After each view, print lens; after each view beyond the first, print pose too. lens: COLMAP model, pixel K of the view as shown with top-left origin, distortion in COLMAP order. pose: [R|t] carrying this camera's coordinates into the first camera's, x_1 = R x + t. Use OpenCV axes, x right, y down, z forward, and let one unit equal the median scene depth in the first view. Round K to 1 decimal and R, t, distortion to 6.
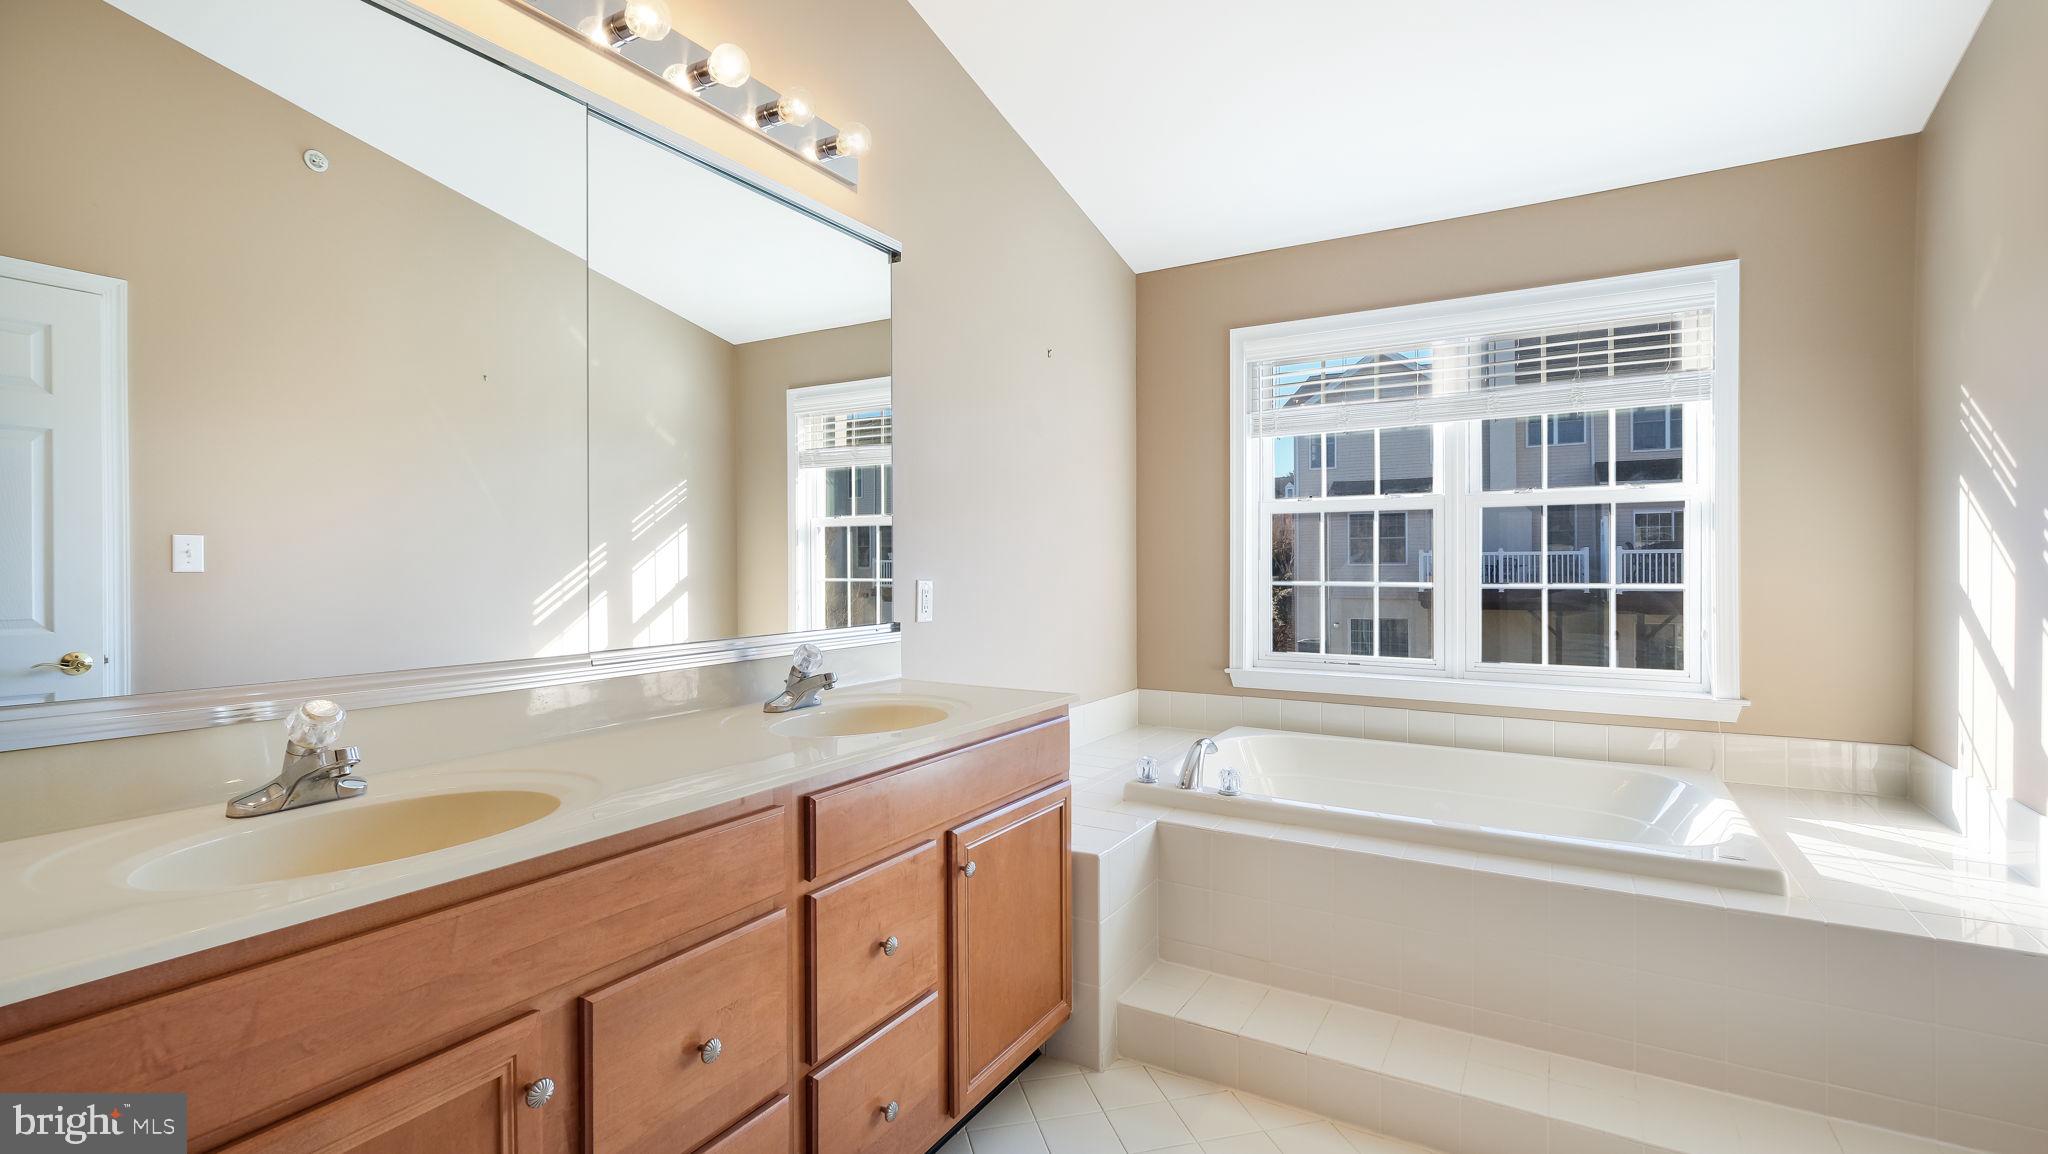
lens RADIAL K [[913.1, 0, 1028.2], [0, 913.1, 583.9], [0, 0, 1]] dist [0.000098, -0.000459]
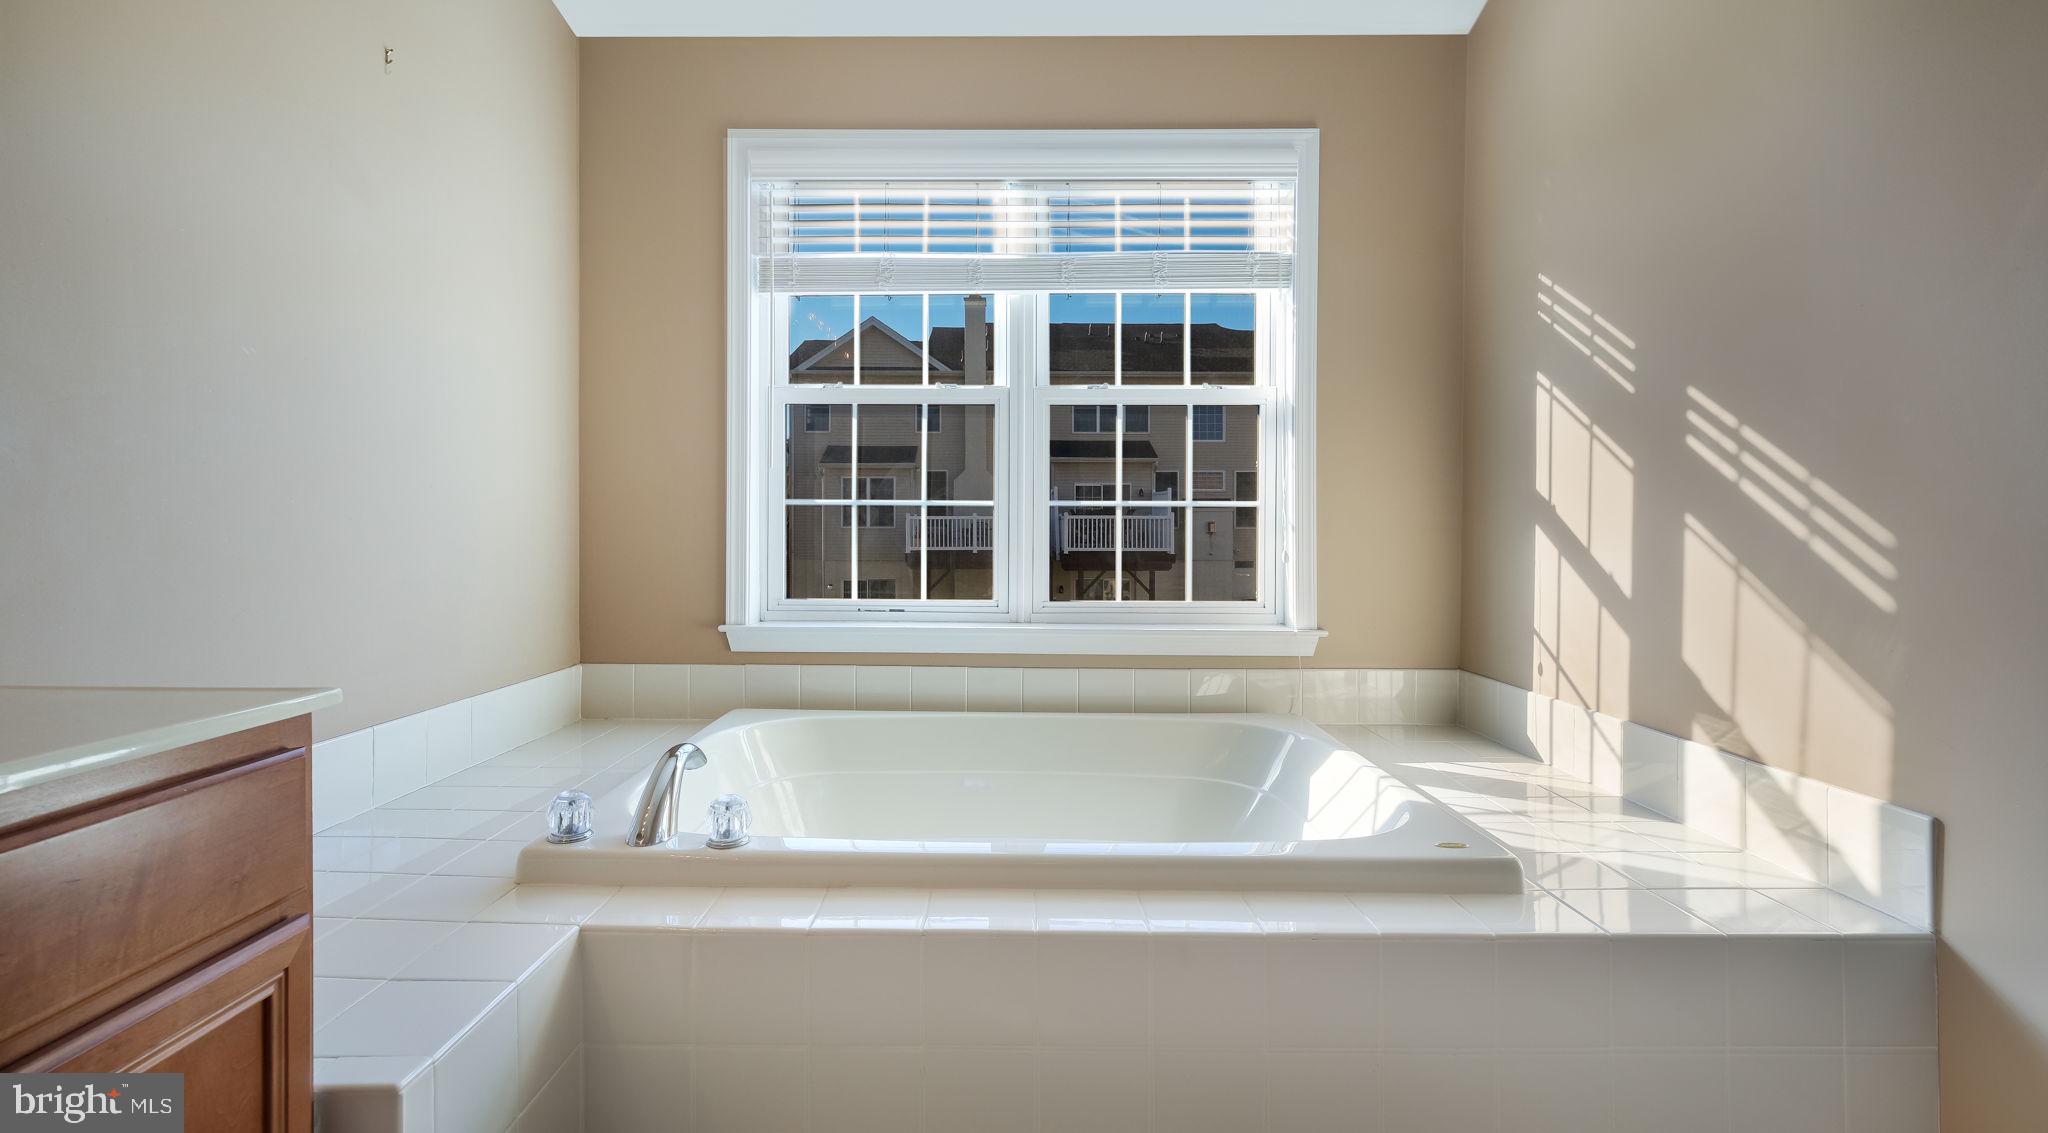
lens RADIAL K [[953.1, 0, 1019.9], [0, 953.1, 526.1], [0, 0, 1]] dist [-0.000962, 0.000068]
pose [[0.868770, 0.004098, 0.495199, 0.079389], [0.004564, 0.999857, -0.016281, 0.043480], [-0.495195, 0.016405, 0.868627, 0.370270]]
